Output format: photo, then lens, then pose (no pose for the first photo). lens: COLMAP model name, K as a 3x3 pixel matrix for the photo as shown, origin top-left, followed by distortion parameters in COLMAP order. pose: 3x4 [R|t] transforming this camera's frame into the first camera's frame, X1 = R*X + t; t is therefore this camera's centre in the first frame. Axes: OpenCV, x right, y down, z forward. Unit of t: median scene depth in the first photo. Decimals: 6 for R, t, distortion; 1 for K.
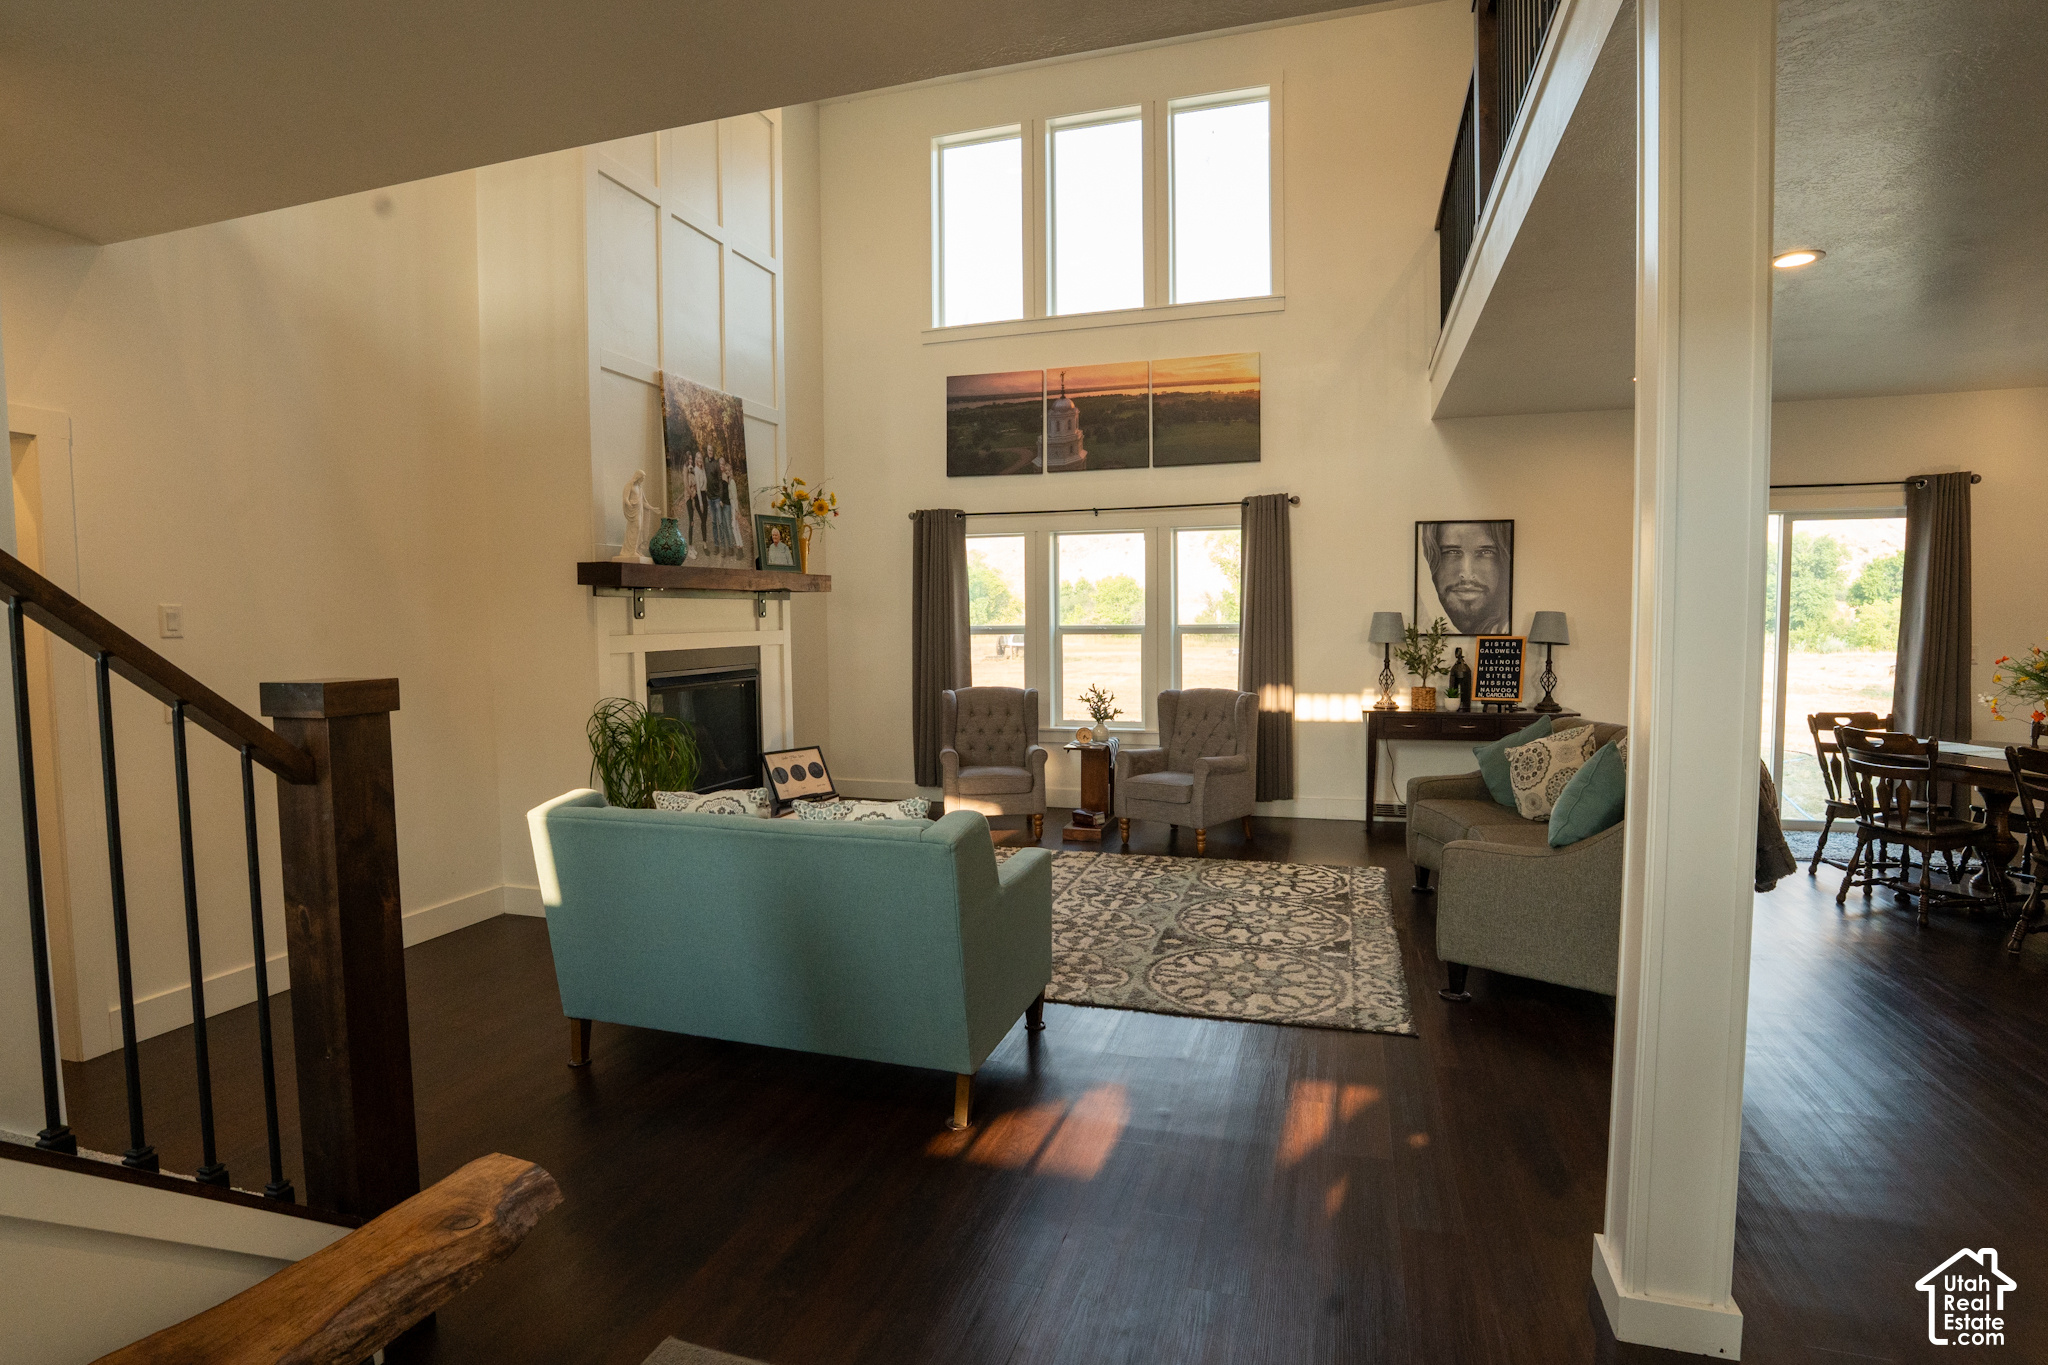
lens RADIAL K [[1040.2, 0, 1024.0], [0, 1040.2, 682.5], [0, 0, 1]] dist [-0.085617, 0.037171]
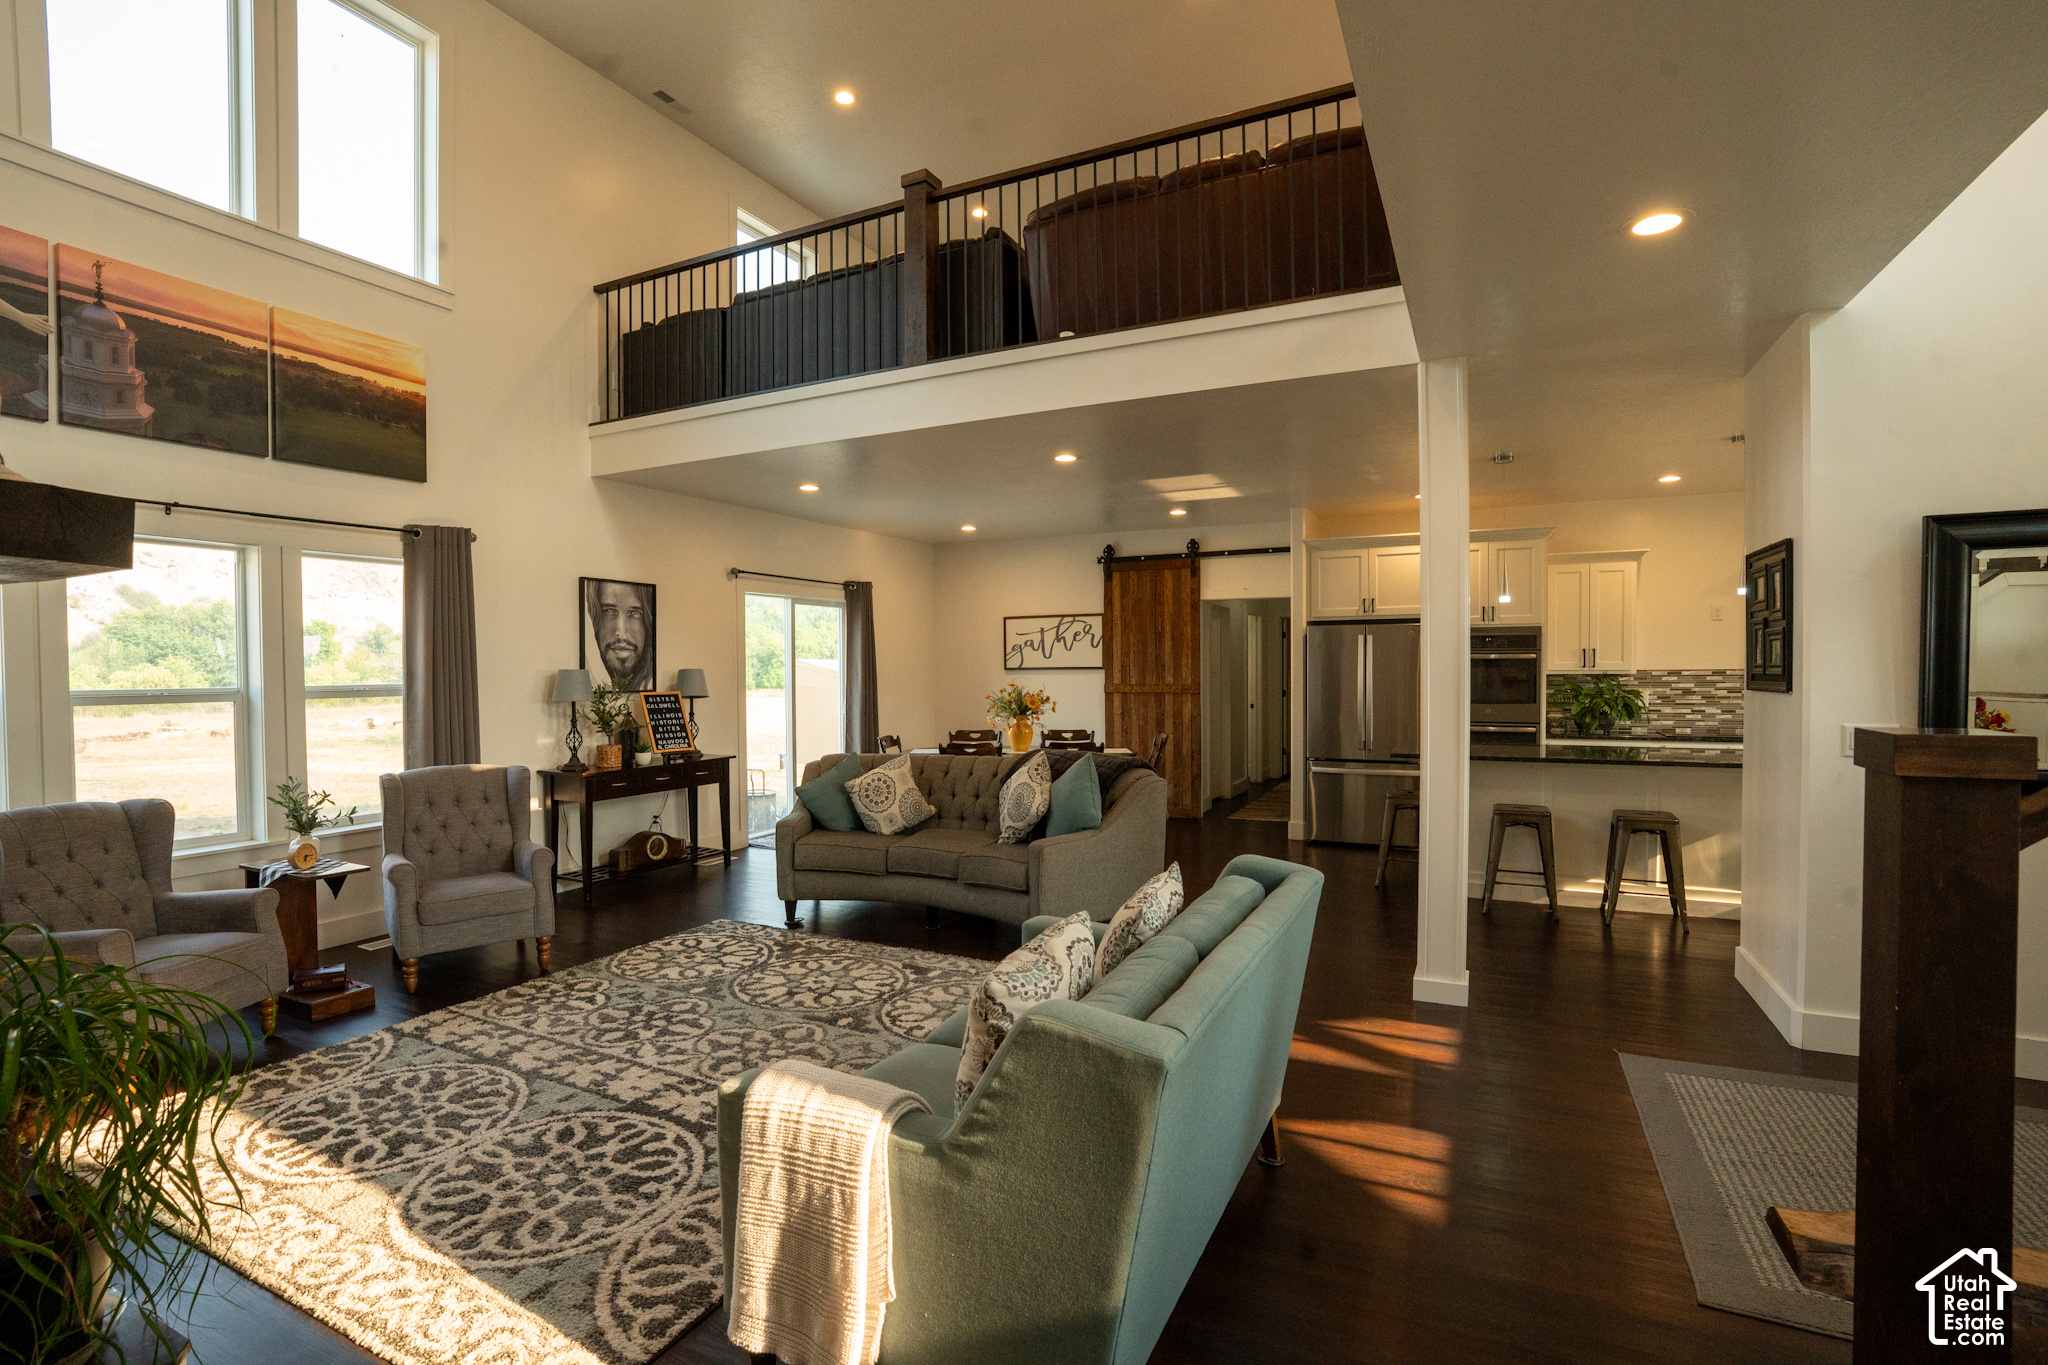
lens RADIAL K [[941.3, 0, 1024.0], [0, 941.3, 682.5], [0, 0, 1]] dist [-0.070990, 0.026744]
pose [[0.157729, -0.006263, 0.987463, -0.533420], [0.067520, 0.997708, -0.004457, -0.030131], [-0.985171, 0.067376, 0.157790, 0.567628]]
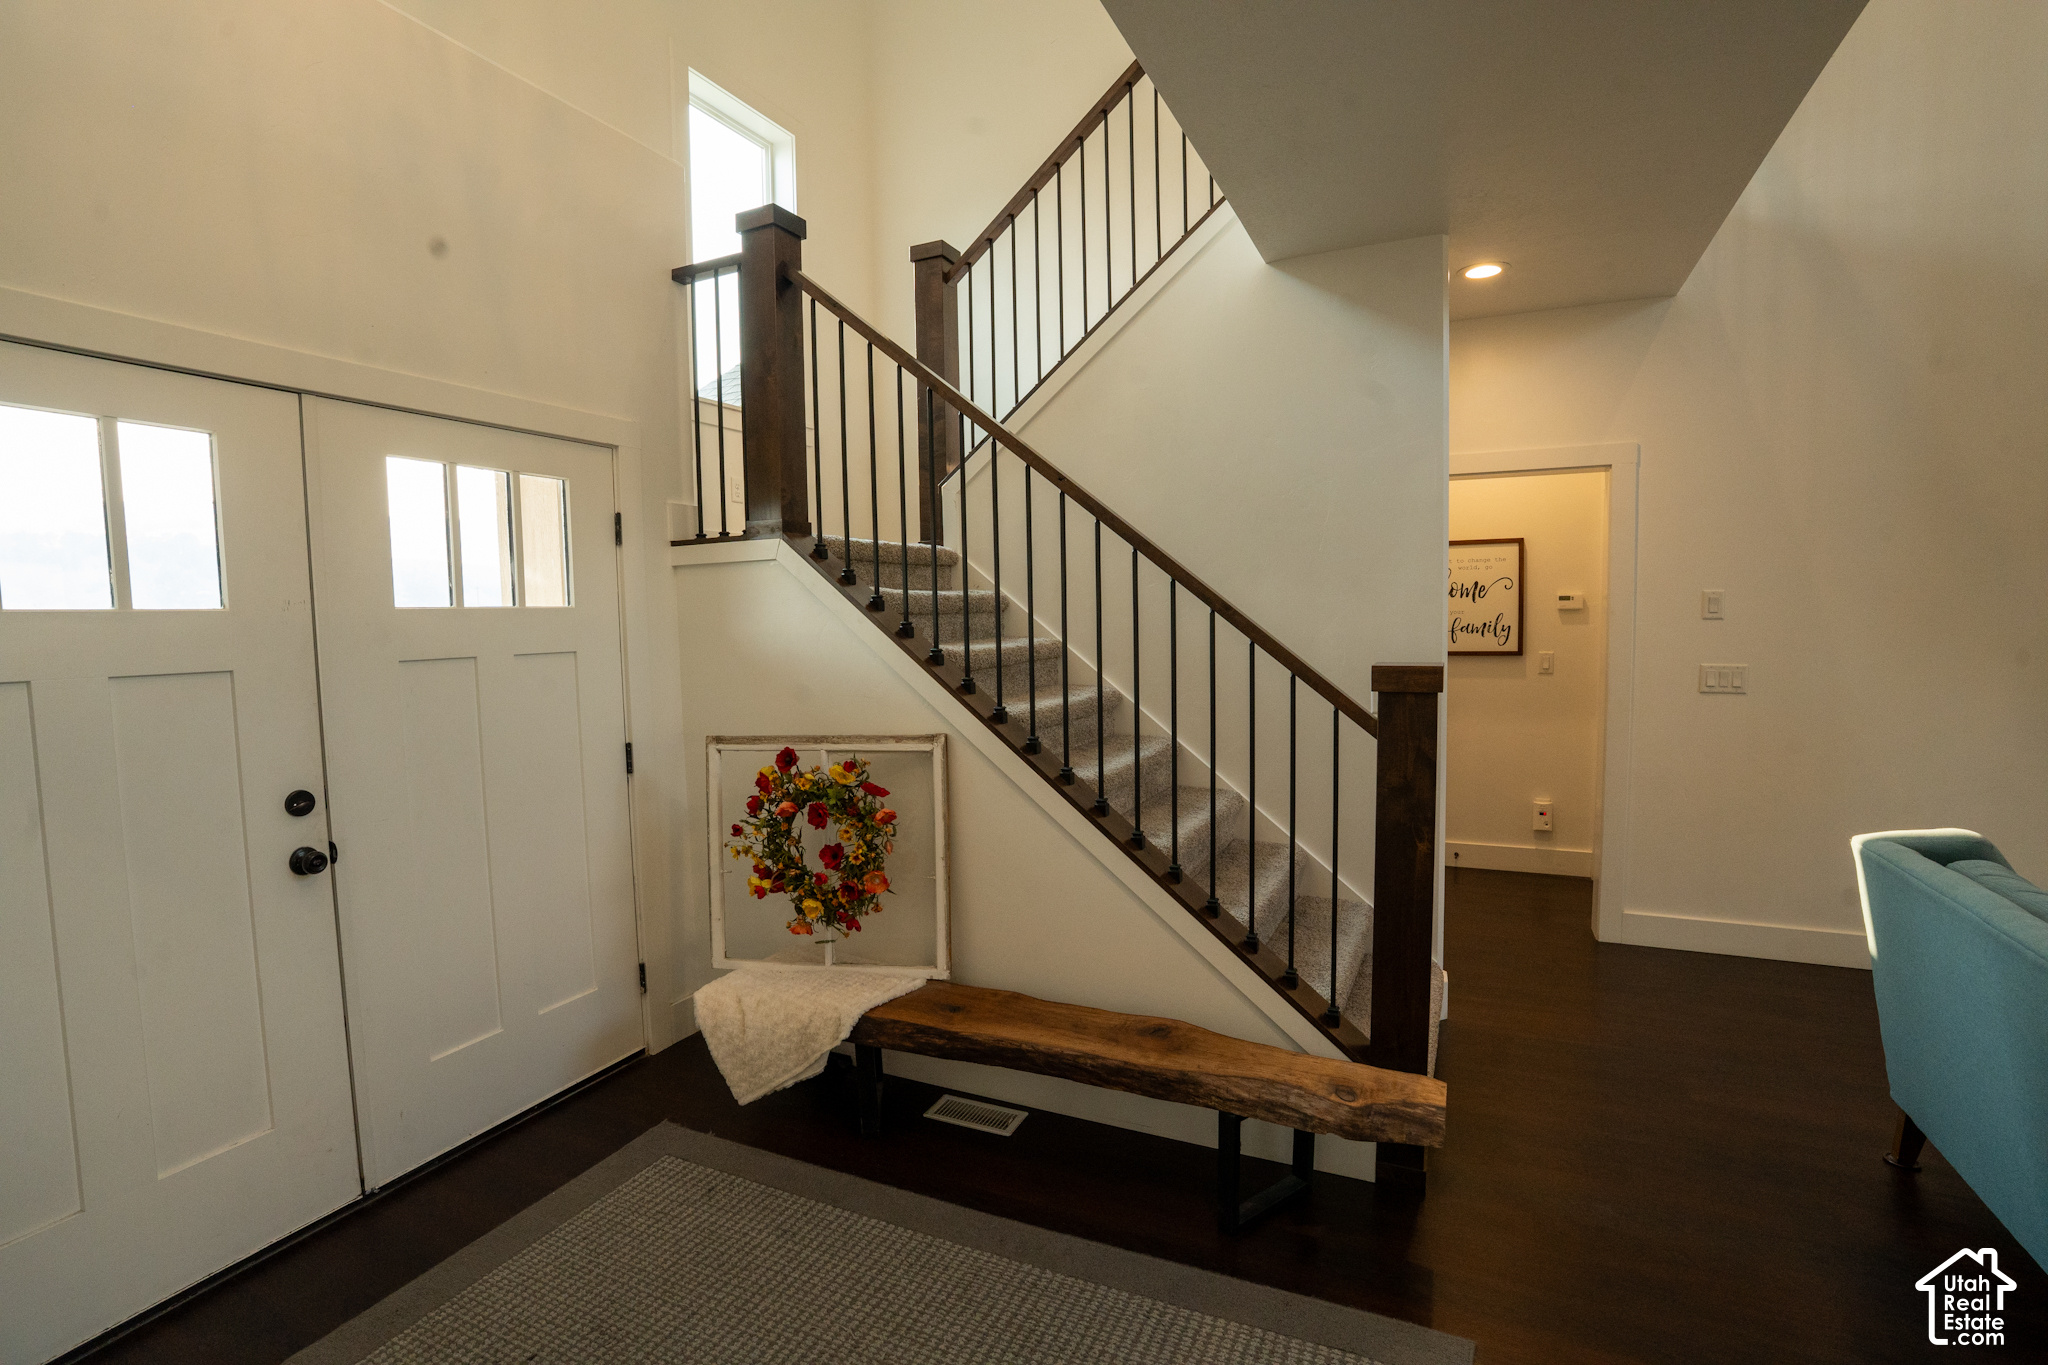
lens RADIAL K [[941.3, 0, 1024.0], [0, 941.3, 682.5], [0, 0, 1]] dist [-0.070990, 0.026744]
pose [[-0.131021, 0.091103, -0.987185, 0.203498], [-0.046347, 0.994117, 0.097894, -0.026296], [0.990296, 0.058579, -0.126028, 0.238485]]
